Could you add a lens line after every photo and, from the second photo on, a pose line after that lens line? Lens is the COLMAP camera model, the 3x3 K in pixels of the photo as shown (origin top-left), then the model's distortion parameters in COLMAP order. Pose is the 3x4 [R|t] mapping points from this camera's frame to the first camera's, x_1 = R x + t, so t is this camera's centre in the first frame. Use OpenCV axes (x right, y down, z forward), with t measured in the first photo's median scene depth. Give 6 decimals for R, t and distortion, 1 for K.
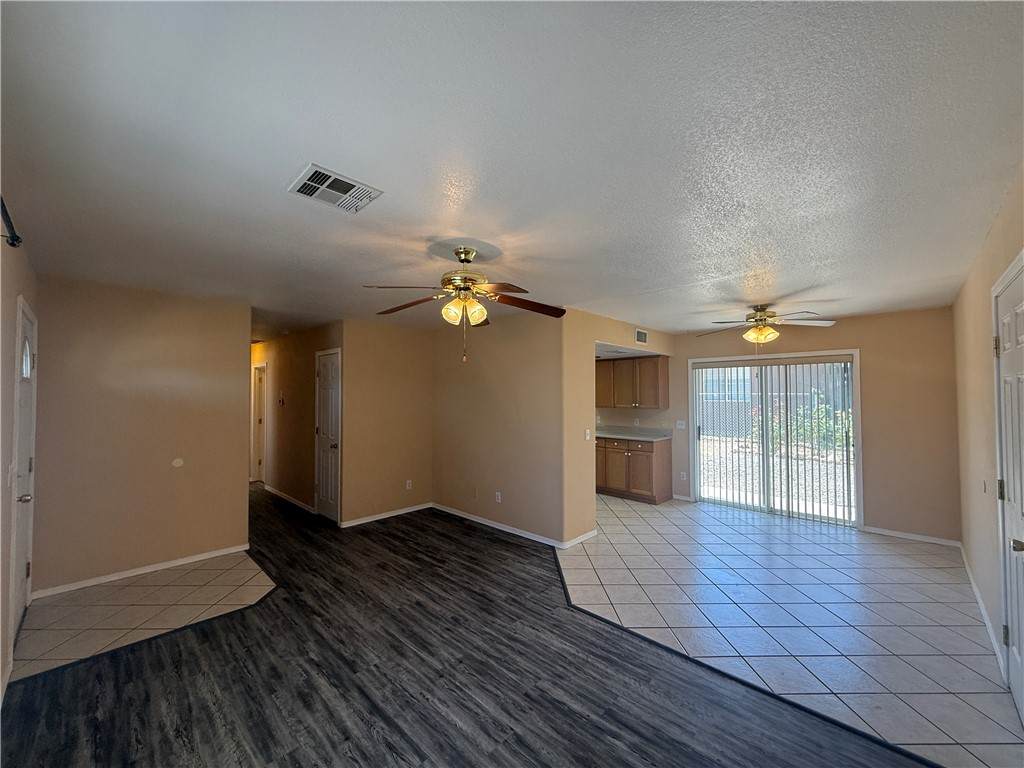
lens RADIAL K [[408.7, 0, 510.1], [0, 408.7, 383.6], [0, 0, 1]] dist [-0.002174, -0.000045]
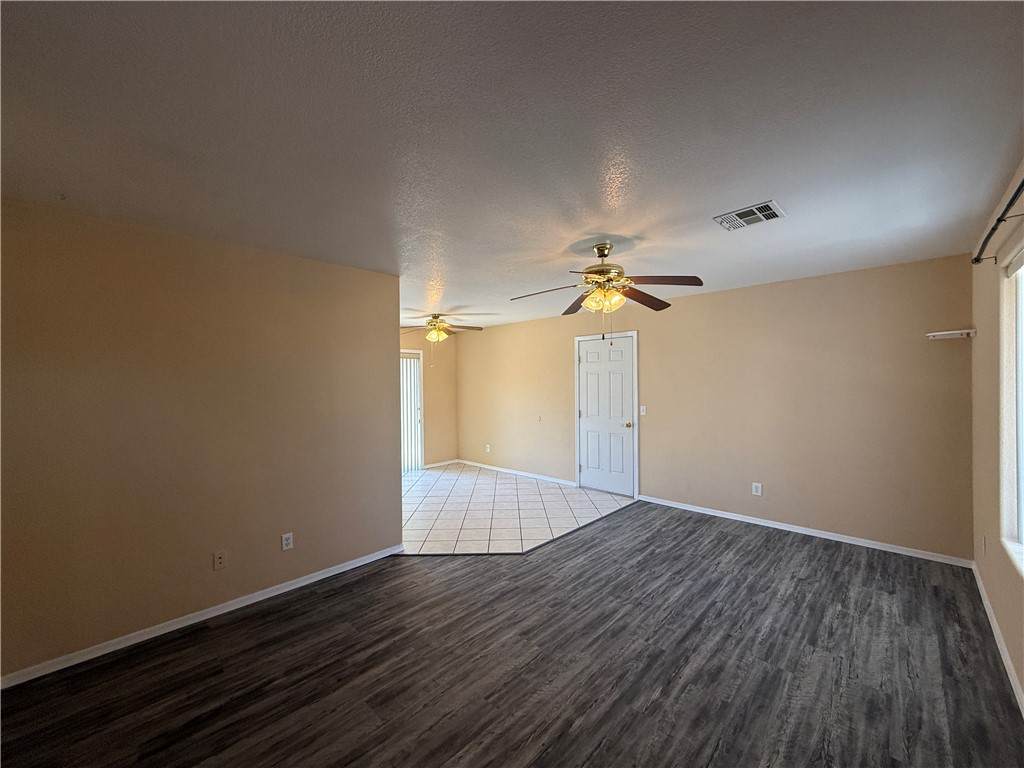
lens RADIAL K [[408.7, 0, 510.1], [0, 408.7, 383.9], [0, 0, 1]] dist [-0.002174, -0.000045]
pose [[-0.001679, -0.004603, 0.999988, -1.343091], [-0.015116, 0.999875, 0.004577, 0.057354], [-0.999884, -0.015108, -0.001748, 1.357162]]
